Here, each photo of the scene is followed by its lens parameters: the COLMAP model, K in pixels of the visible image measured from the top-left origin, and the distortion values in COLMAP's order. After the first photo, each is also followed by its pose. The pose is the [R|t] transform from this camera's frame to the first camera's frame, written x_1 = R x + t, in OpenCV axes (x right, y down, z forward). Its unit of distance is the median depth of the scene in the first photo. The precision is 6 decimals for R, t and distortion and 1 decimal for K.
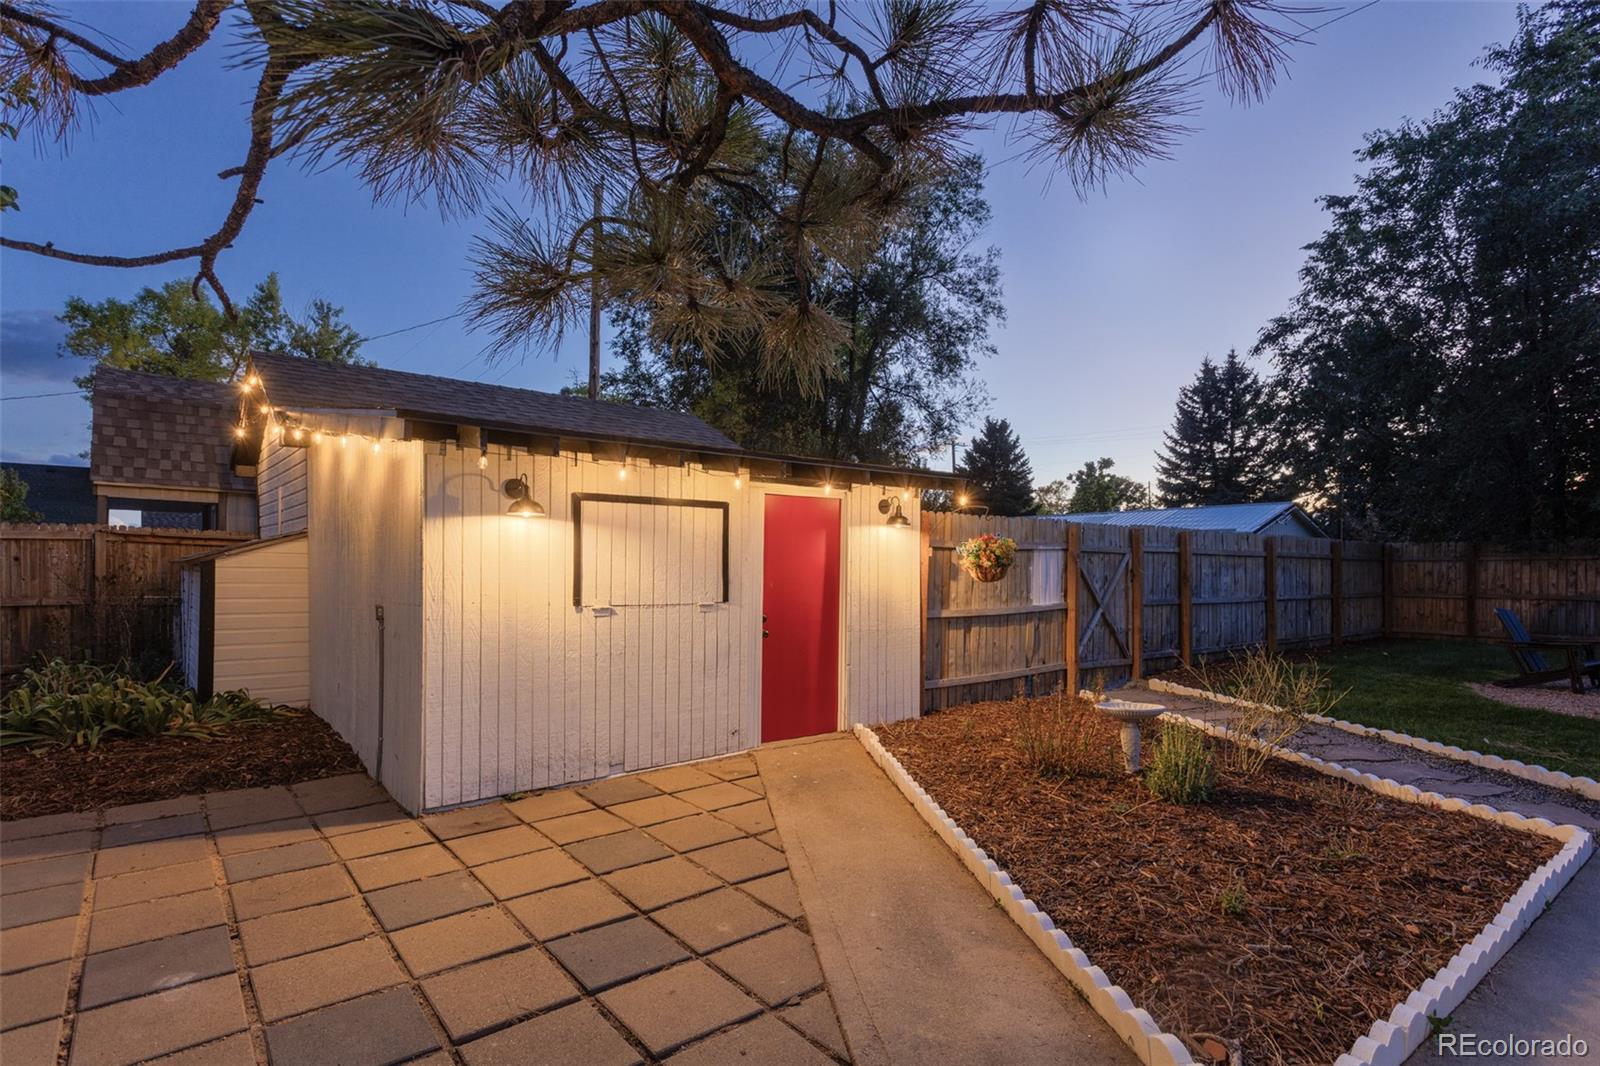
lens RADIAL K [[801.8, 0, 798.8], [0, 801.8, 565.4], [0, 0, 1]] dist [0.006065, 0.000896]
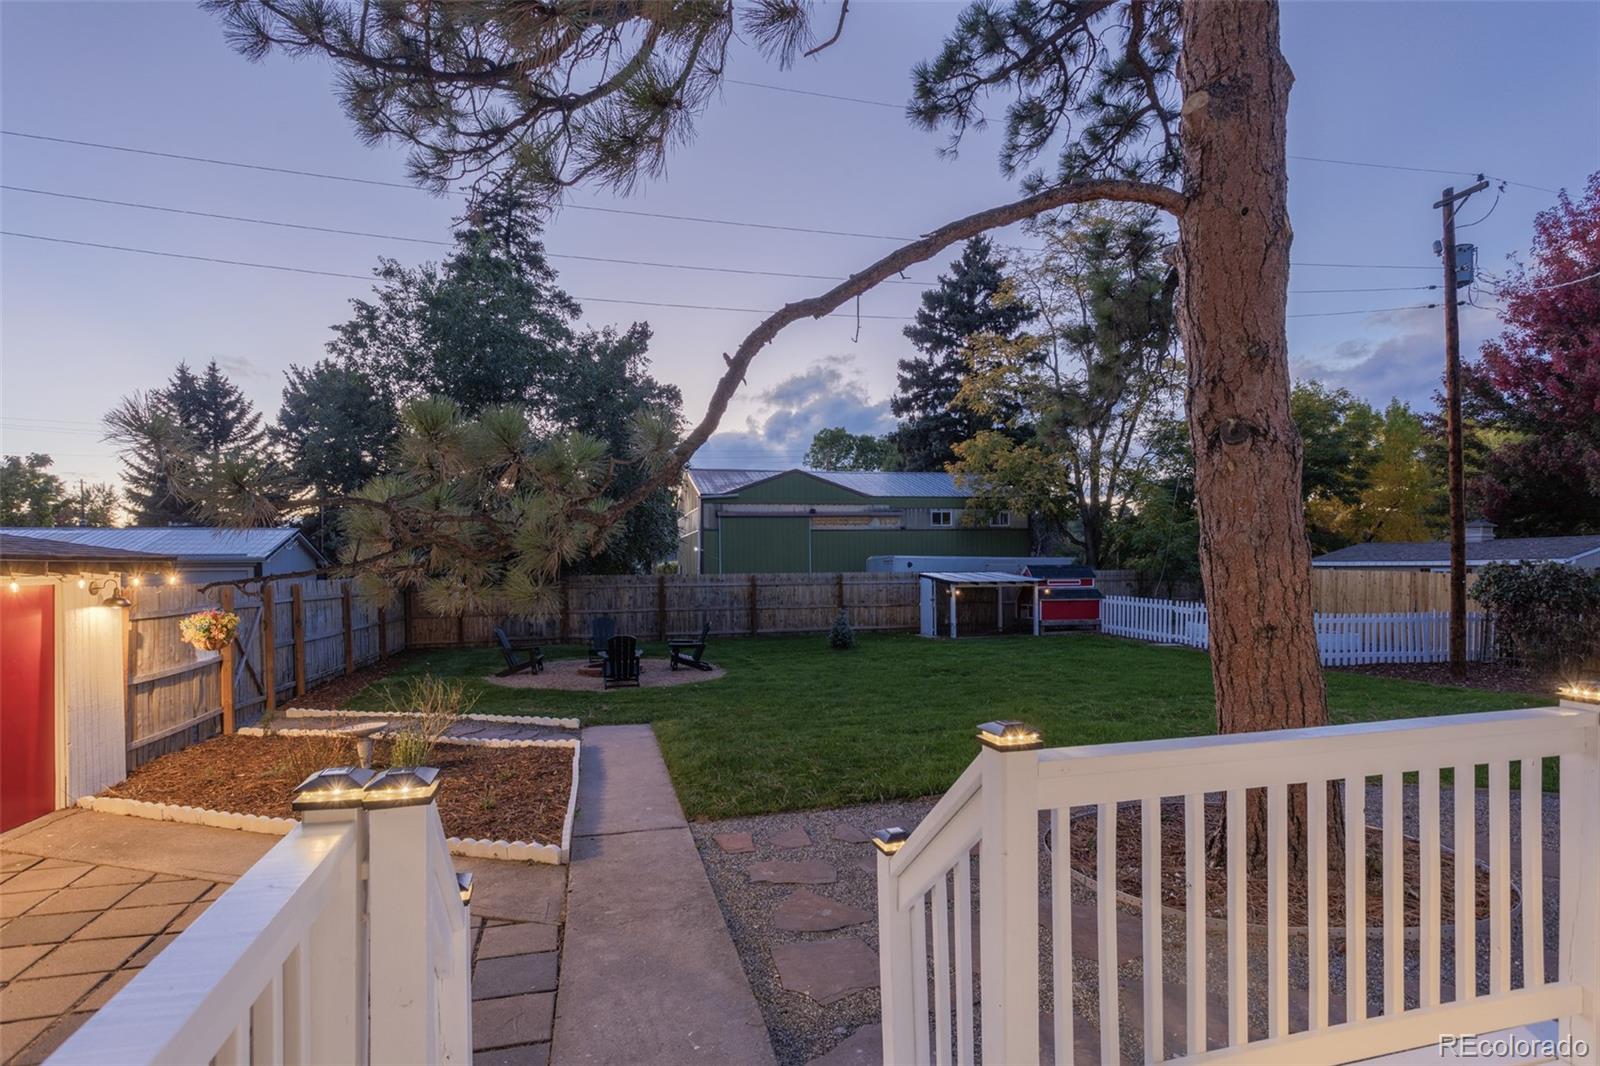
lens RADIAL K [[801.8, 0, 798.8], [0, 801.8, 565.4], [0, 0, 1]] dist [0.006065, 0.000896]
pose [[0.400665, -0.007540, 0.916194, -0.393631], [0.014031, 0.999899, 0.002093, -0.073582], [-0.916117, 0.012016, 0.400730, -0.222292]]
